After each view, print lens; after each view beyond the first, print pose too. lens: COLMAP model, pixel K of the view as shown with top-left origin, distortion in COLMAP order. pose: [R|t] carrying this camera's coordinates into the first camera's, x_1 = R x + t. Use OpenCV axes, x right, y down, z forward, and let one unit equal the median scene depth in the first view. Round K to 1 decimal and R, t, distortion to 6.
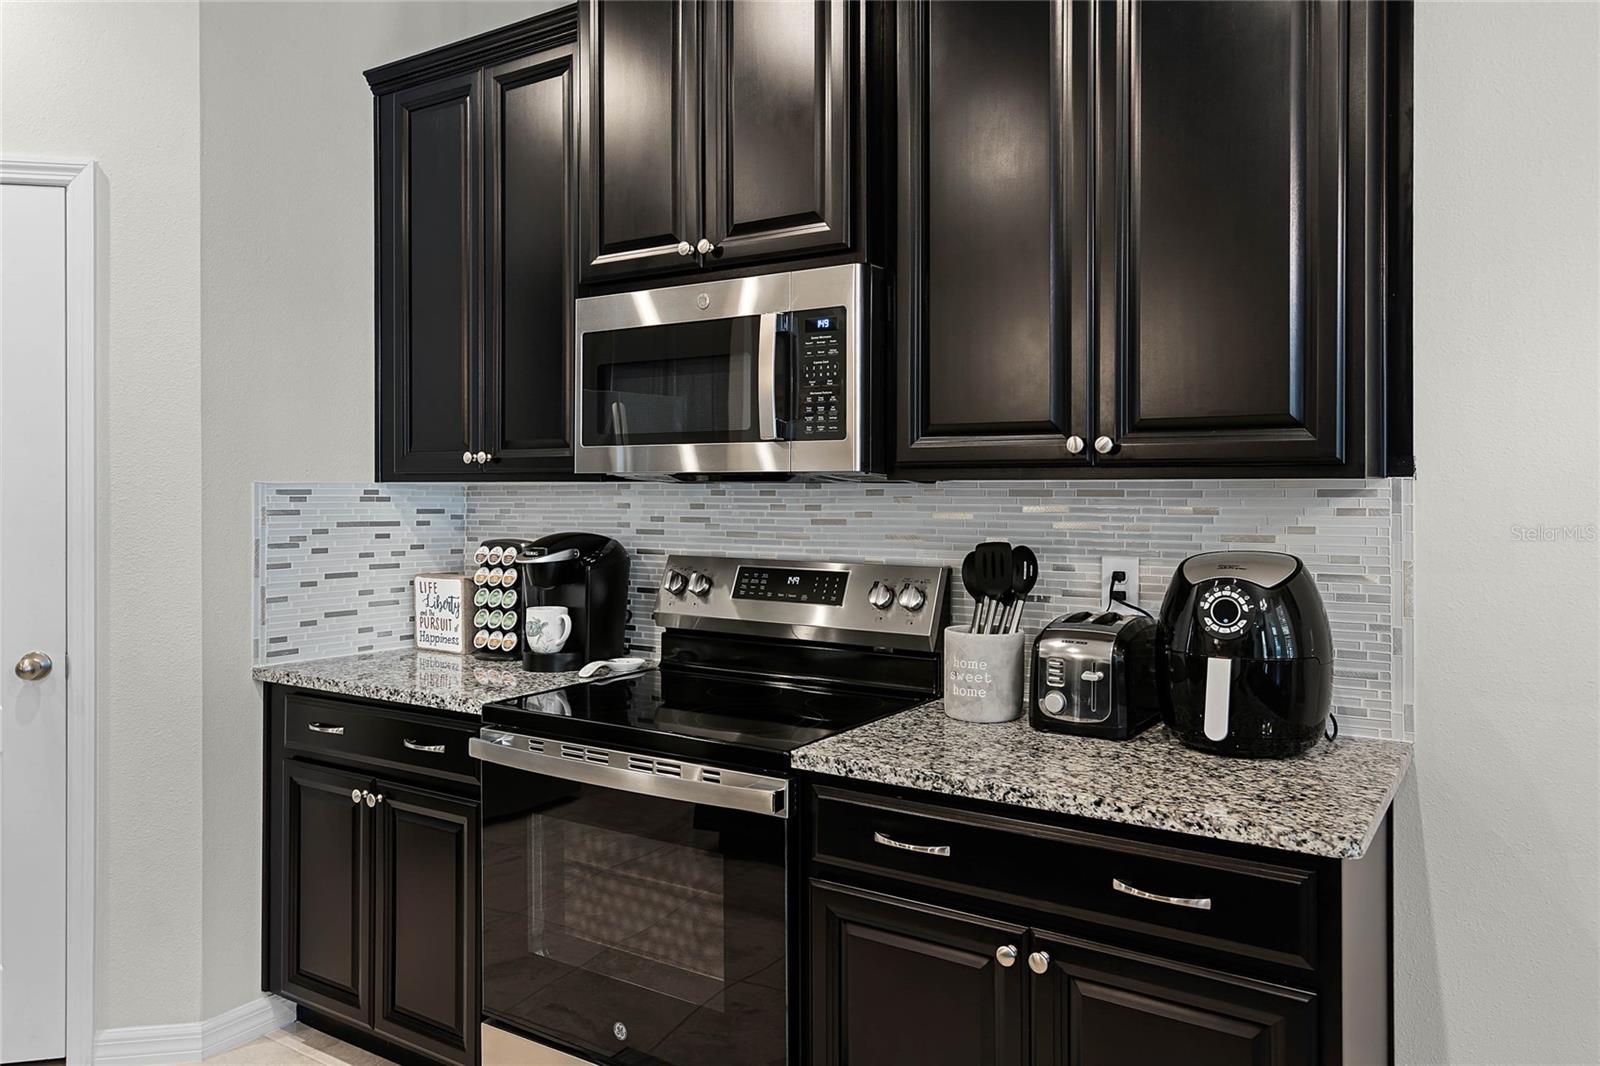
lens RADIAL K [[1086.3, 0, 831.4], [0, 1086.3, 490.7], [0, 0, 1]] dist [0.019050, -0.003267]
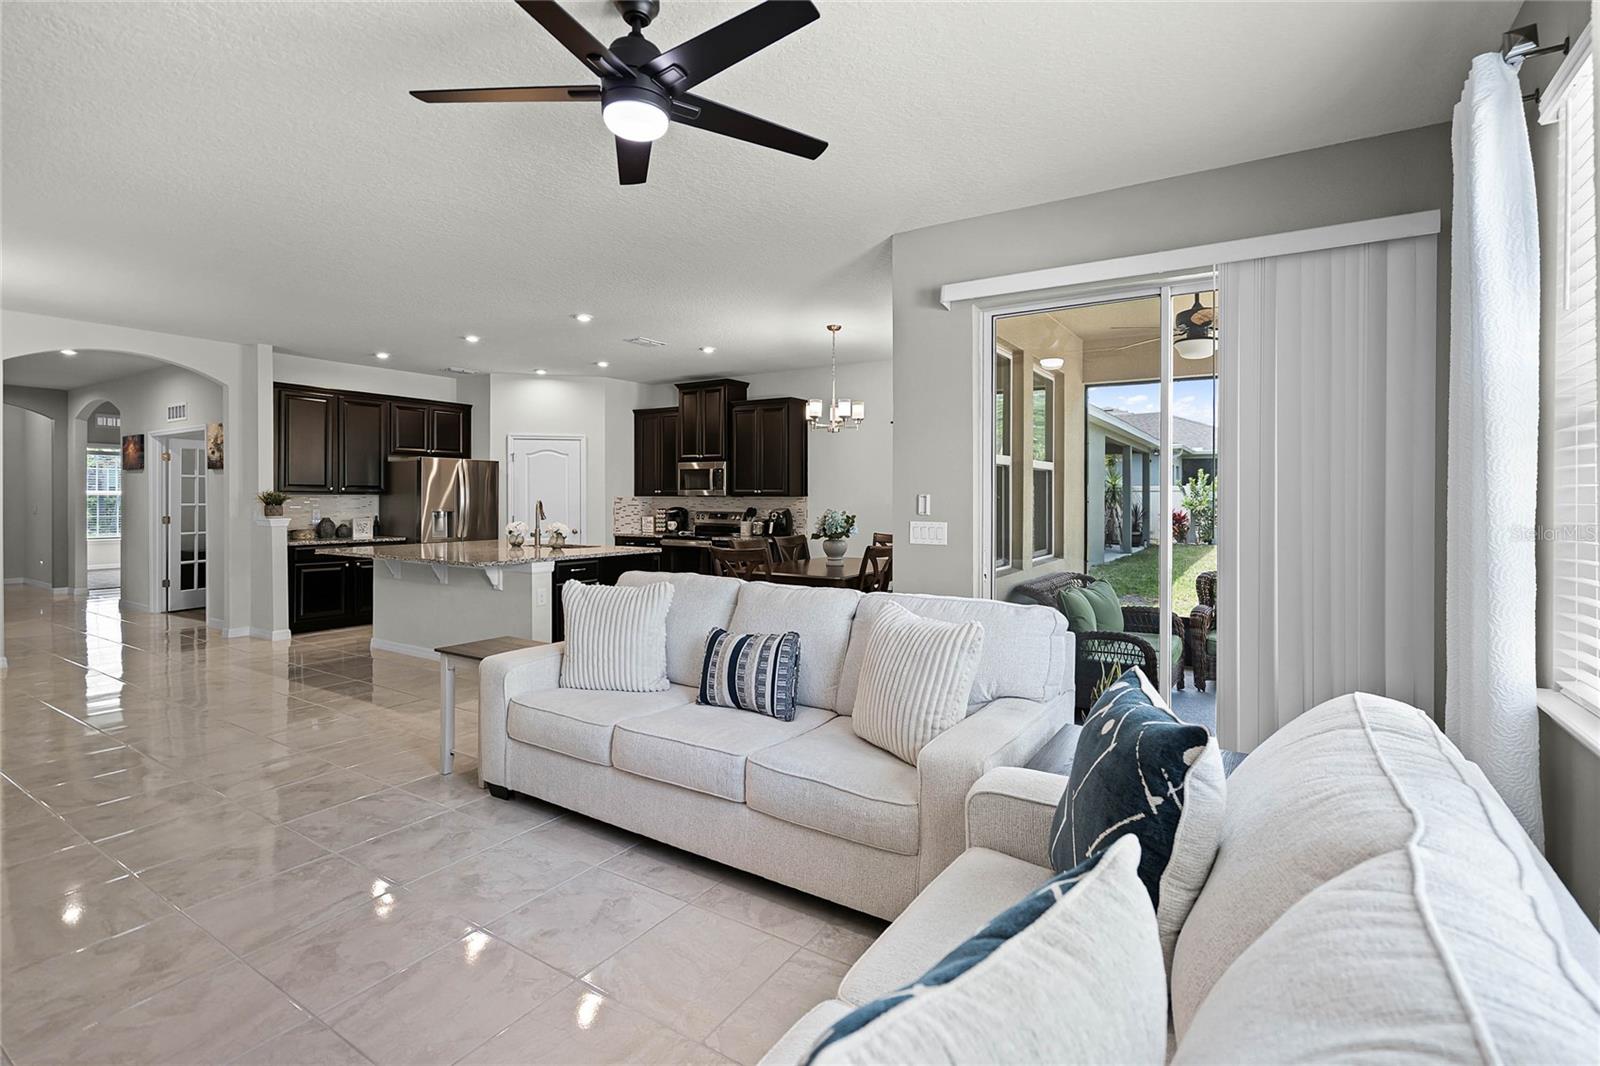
lens RADIAL K [[738.6, 0, 853.5], [0, 738.6, 500.7], [0, 0, 1]] dist [0.001518, -0.000194]
pose [[0.999385, 0.001794, 0.035016, 0.588106], [-0.001874, 0.999996, 0.002241, 0.002193], [-0.035012, -0.002305, 0.999384, -3.137186]]
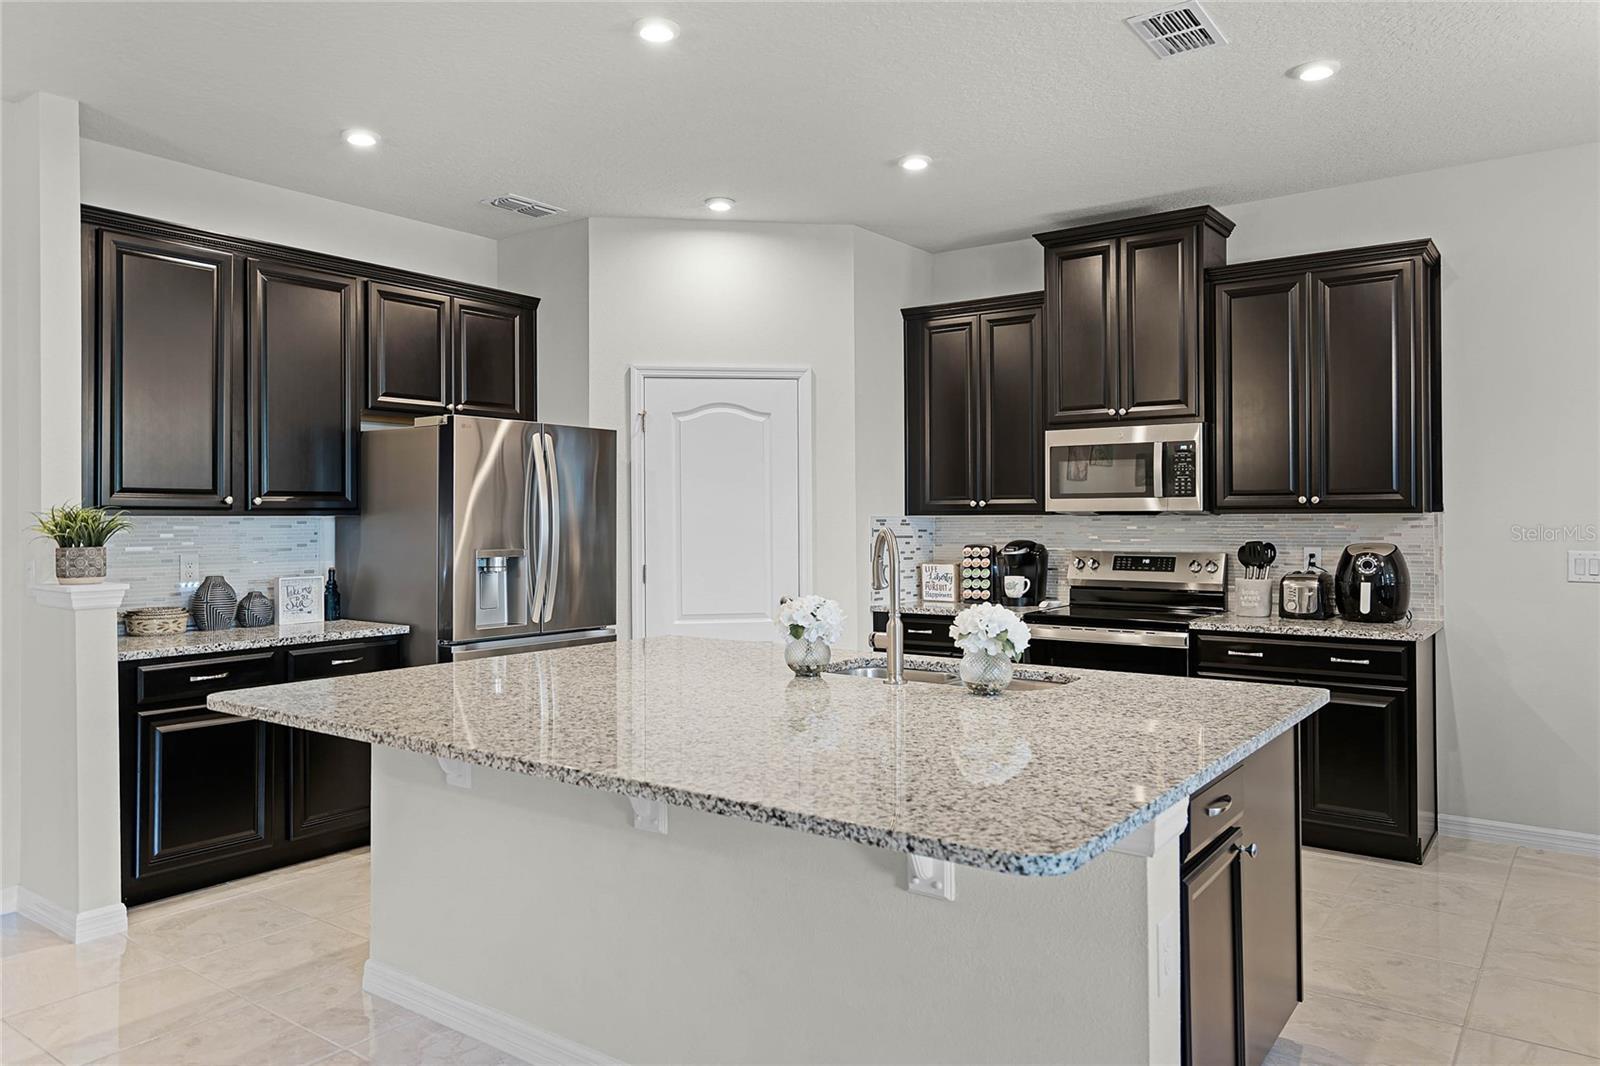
lens RADIAL K [[1086.3, 0, 818.5], [0, 1086.3, 509.6], [0, 0, 1]] dist [0.019050, -0.003267]
pose [[0.998825, -0.005065, -0.048203, -0.674686], [0.004626, 0.999947, -0.009217, -0.002077], [0.048247, 0.008983, 0.998795, -1.367008]]
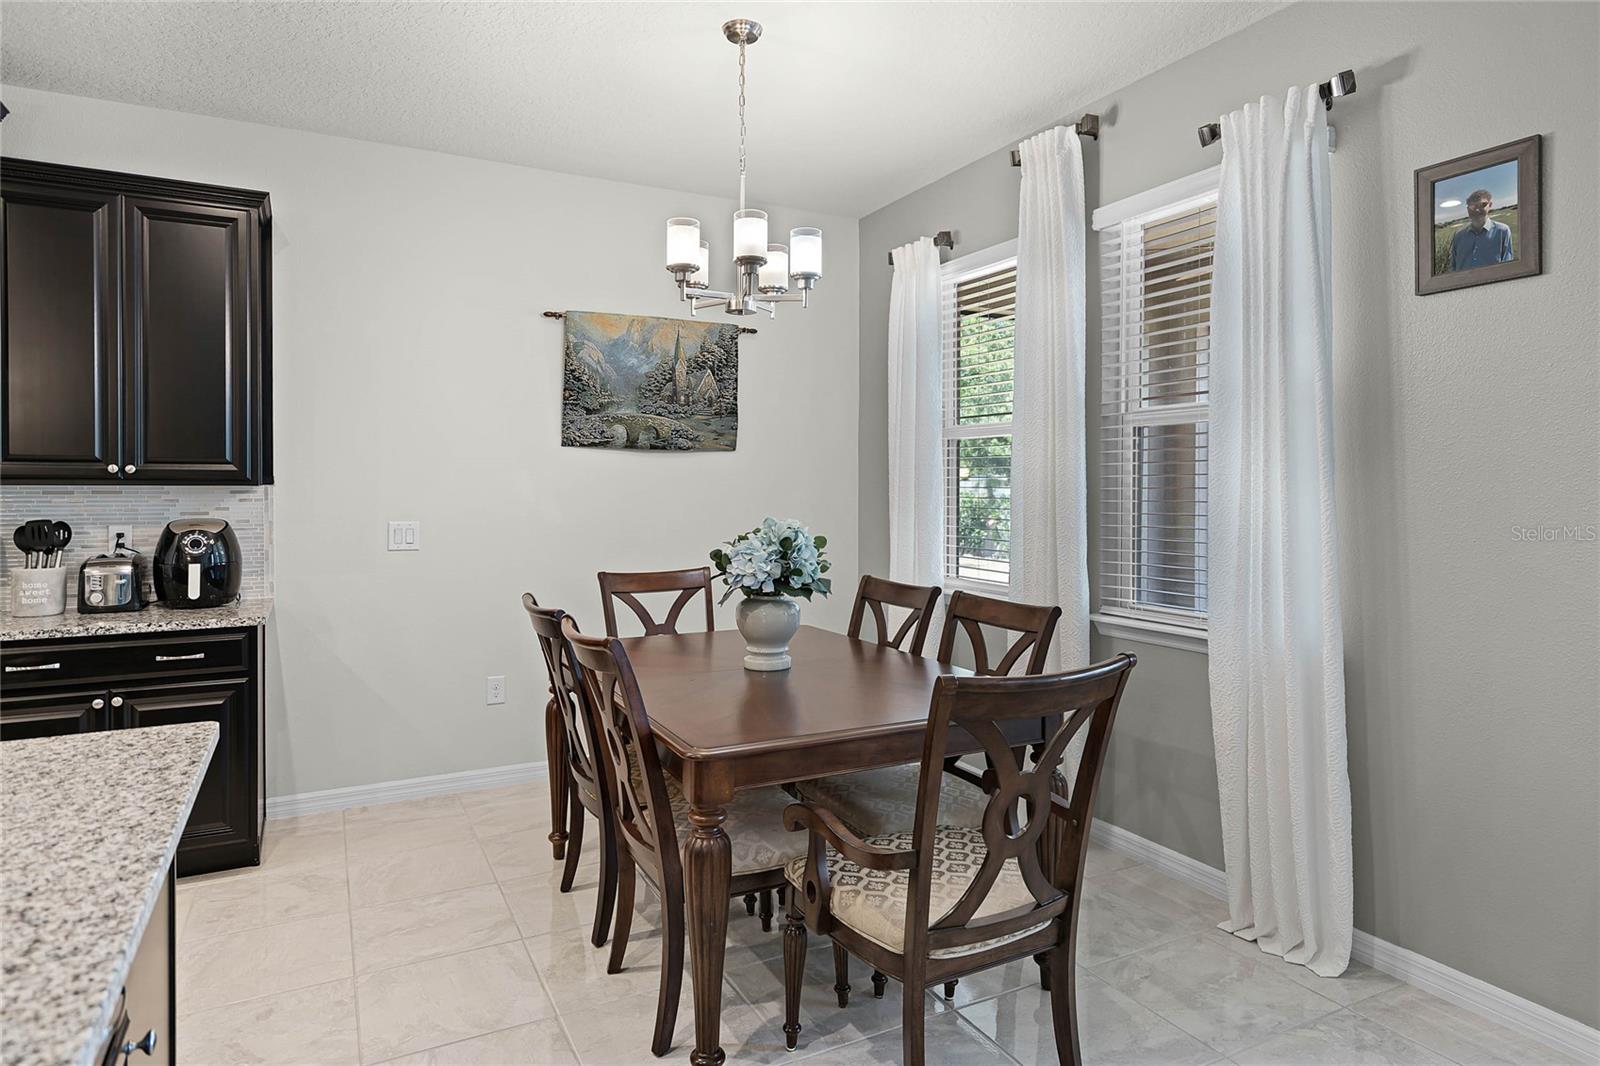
lens RADIAL K [[928.7, 0, 796.7], [0, 928.7, 494.2], [0, 0, 1]] dist [-0.001674, 0.001944]
pose [[0.492851, -0.005732, 0.870095, -0.590171], [0.001345, 0.999982, 0.005827, -0.002532], [-0.870113, -0.001702, 0.492850, -0.875370]]
